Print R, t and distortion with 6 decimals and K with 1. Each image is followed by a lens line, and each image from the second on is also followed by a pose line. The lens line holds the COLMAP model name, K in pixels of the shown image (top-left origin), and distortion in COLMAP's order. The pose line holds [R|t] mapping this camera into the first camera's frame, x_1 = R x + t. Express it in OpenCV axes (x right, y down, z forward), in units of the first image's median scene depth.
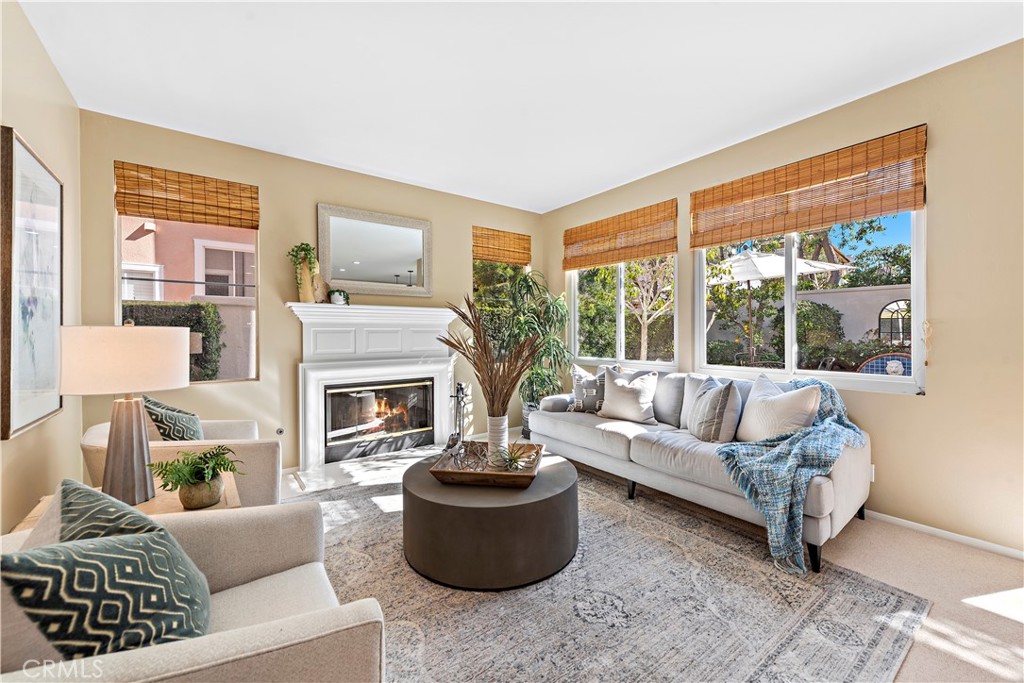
lens RADIAL K [[408.1, 0, 510.8], [0, 408.1, 334.4], [0, 0, 1]] dist [0.016433, -0.000436]
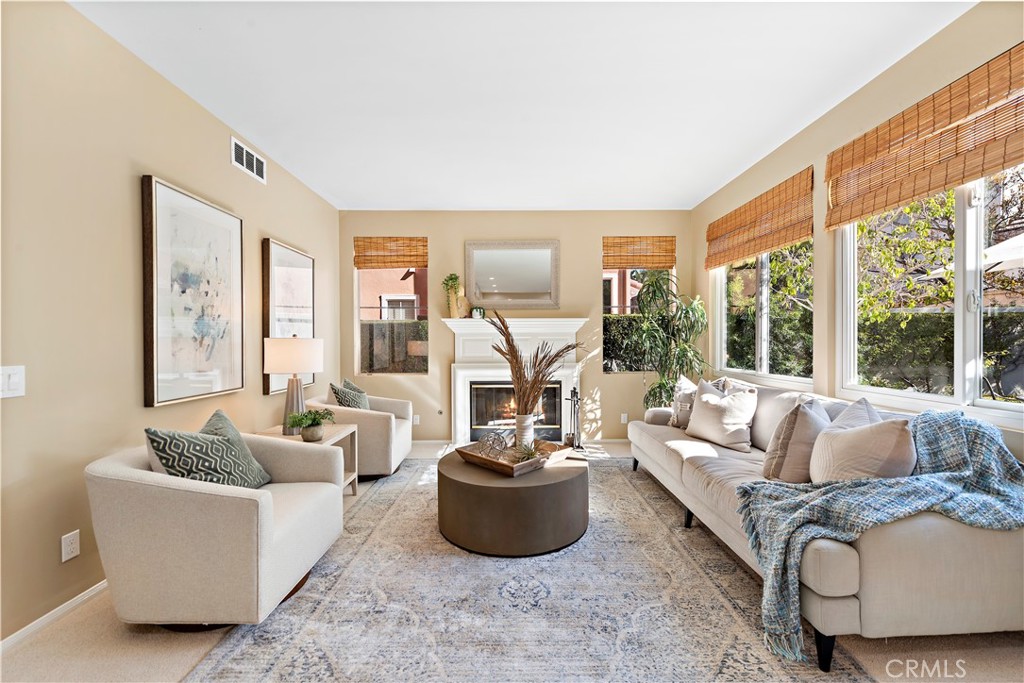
lens RADIAL K [[400.4, 0, 513.6], [0, 400.4, 345.2], [0, 0, 1]] dist [0.023031, -0.006845]
pose [[0.807831, 0.006812, -0.589375, 0.449799], [-0.000985, 0.999947, 0.010206, -0.003294], [0.589414, -0.007664, 0.807795, 0.062866]]
